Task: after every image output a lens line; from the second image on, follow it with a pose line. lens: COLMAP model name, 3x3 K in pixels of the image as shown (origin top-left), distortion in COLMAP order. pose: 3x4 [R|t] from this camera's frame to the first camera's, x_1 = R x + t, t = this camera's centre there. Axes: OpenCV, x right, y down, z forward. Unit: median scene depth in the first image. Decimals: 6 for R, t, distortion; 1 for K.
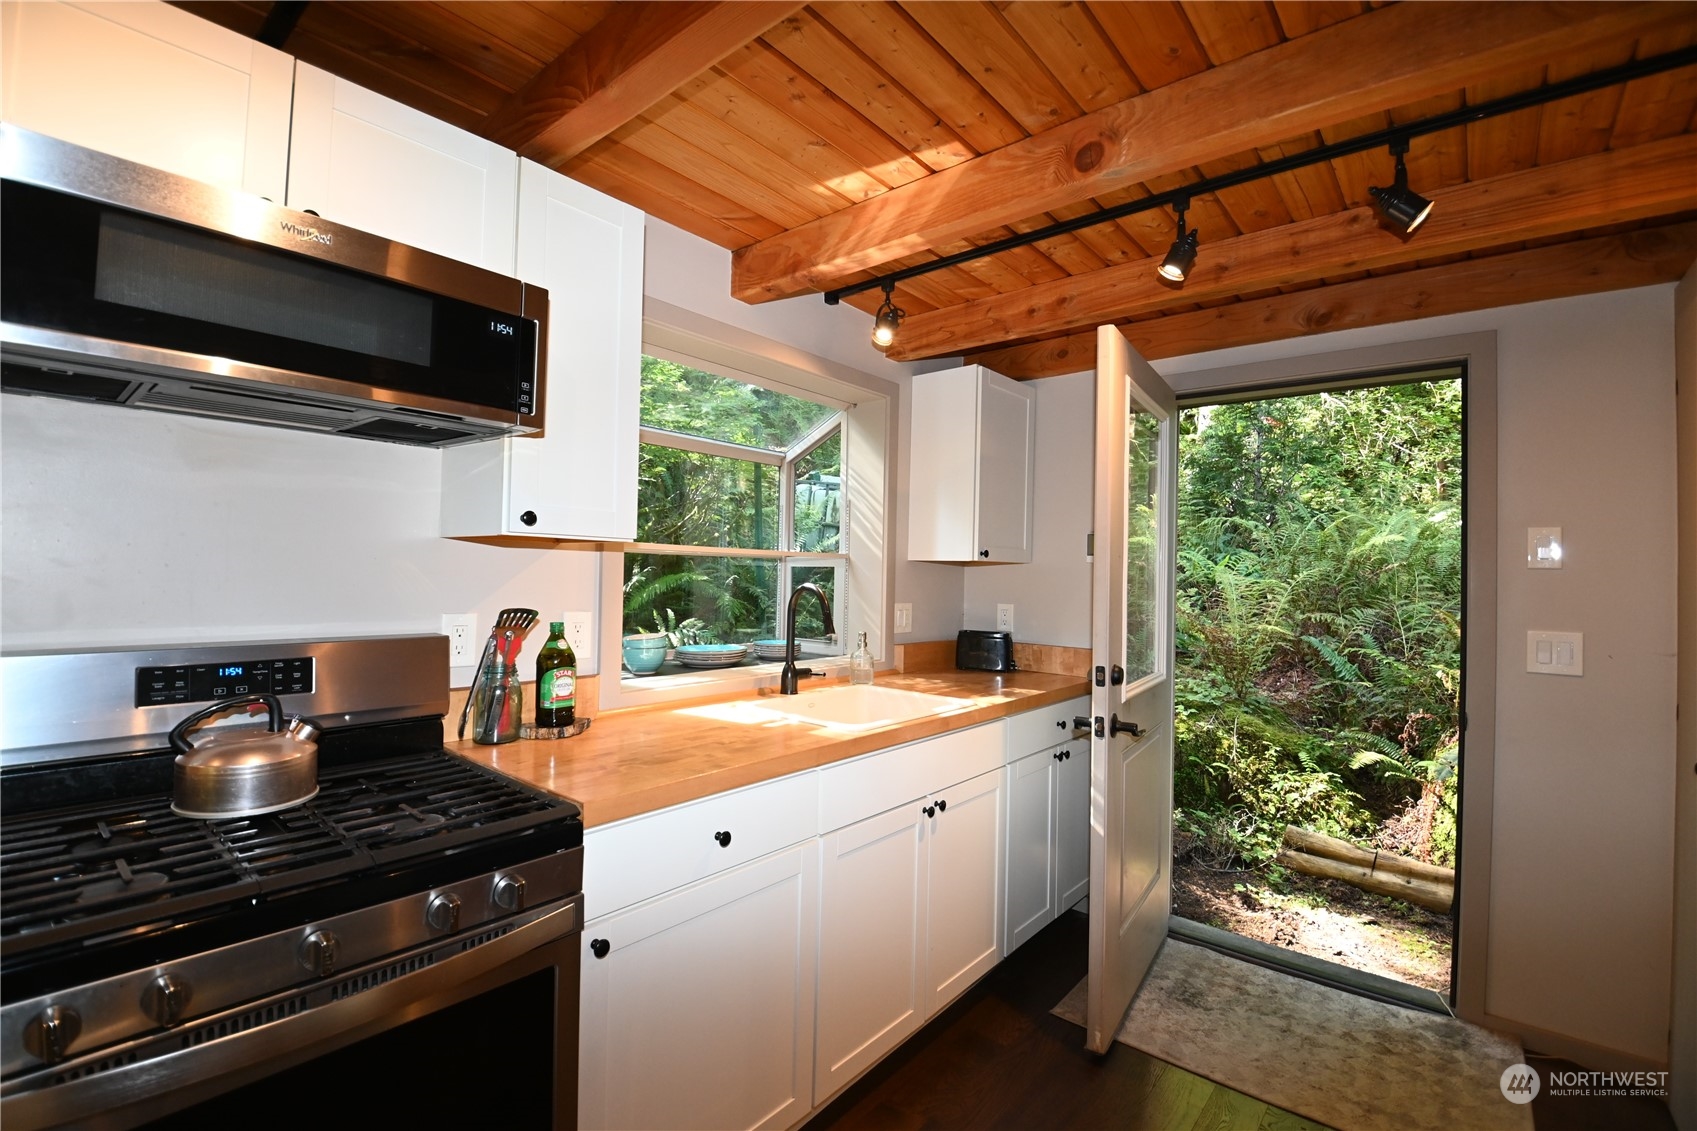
lens RADIAL K [[753.9, 0, 854.7], [0, 753.9, 563.0], [0, 0, 1]] dist [-0.002956, -0.001646]
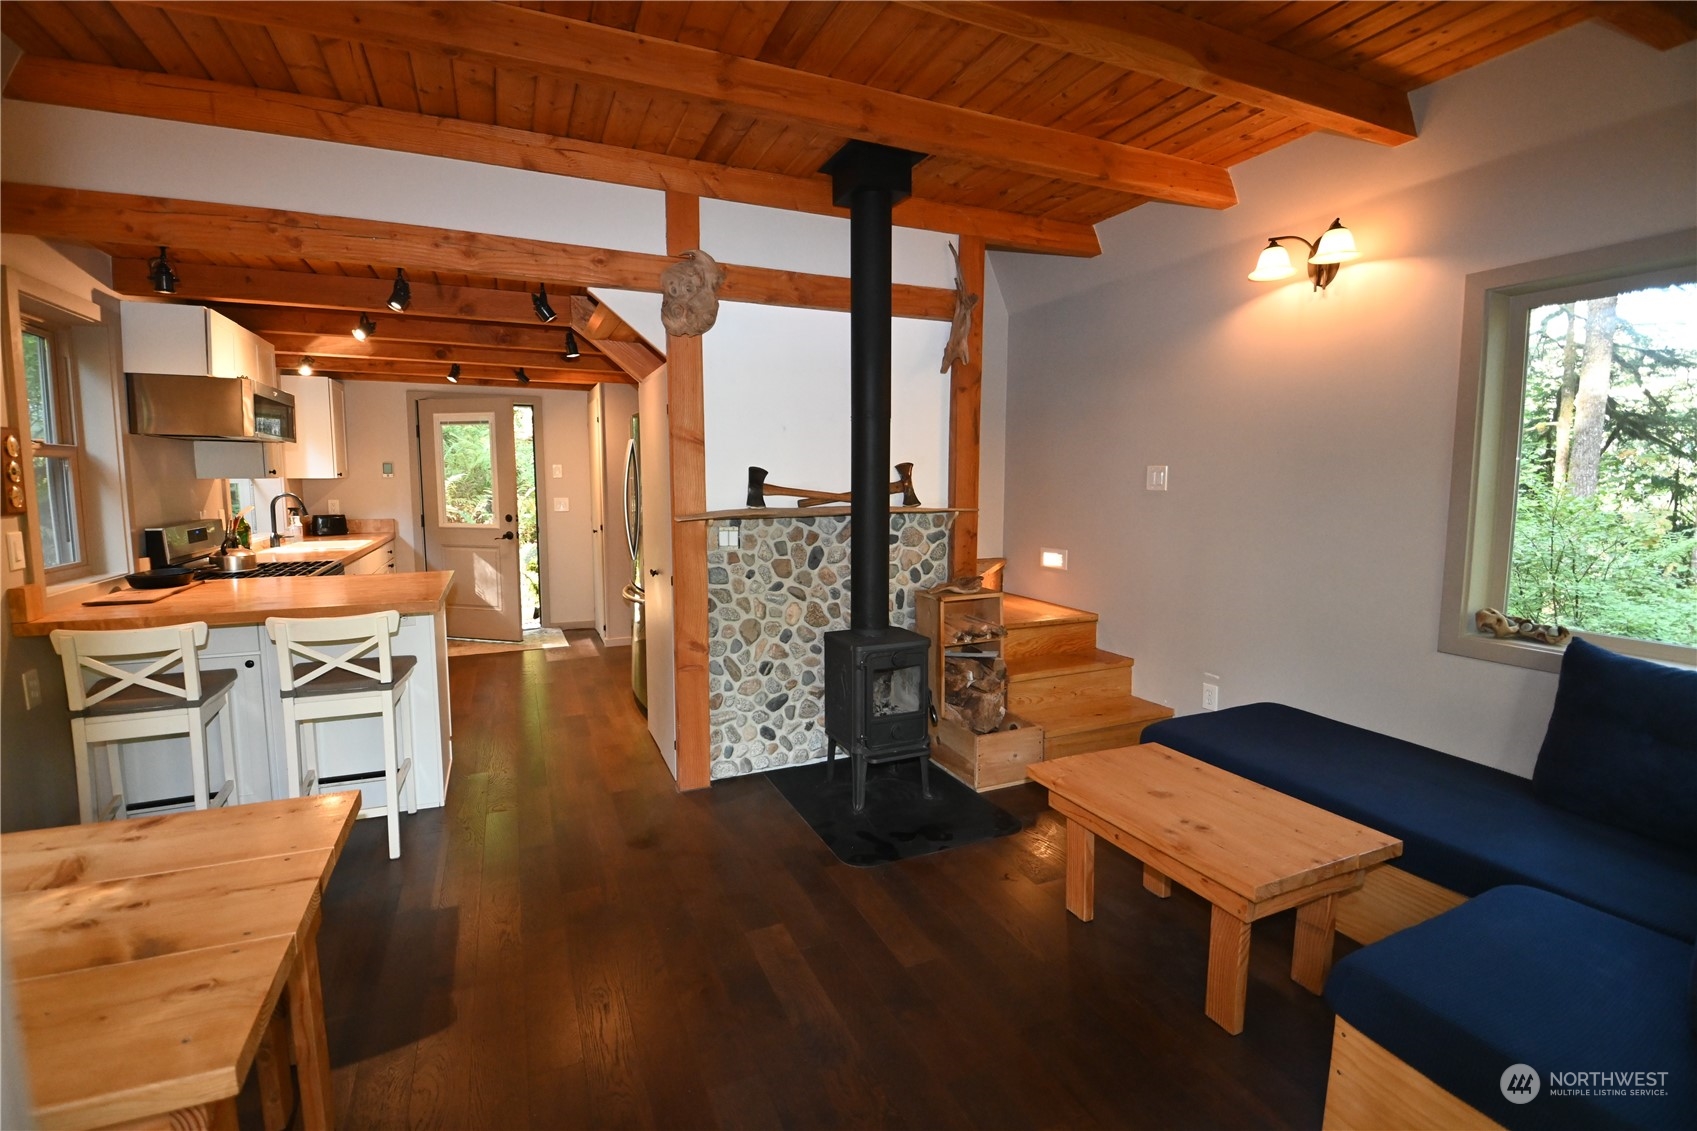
lens RADIAL K [[753.9, 0, 847.4], [0, 753.9, 558.8], [0, 0, 1]] dist [-0.002956, -0.001646]
pose [[0.447175, -0.121058, 0.886216, -1.265038], [0.004706, 0.991103, 0.133011, -0.064637], [-0.894434, -0.055308, 0.443766, -1.382554]]
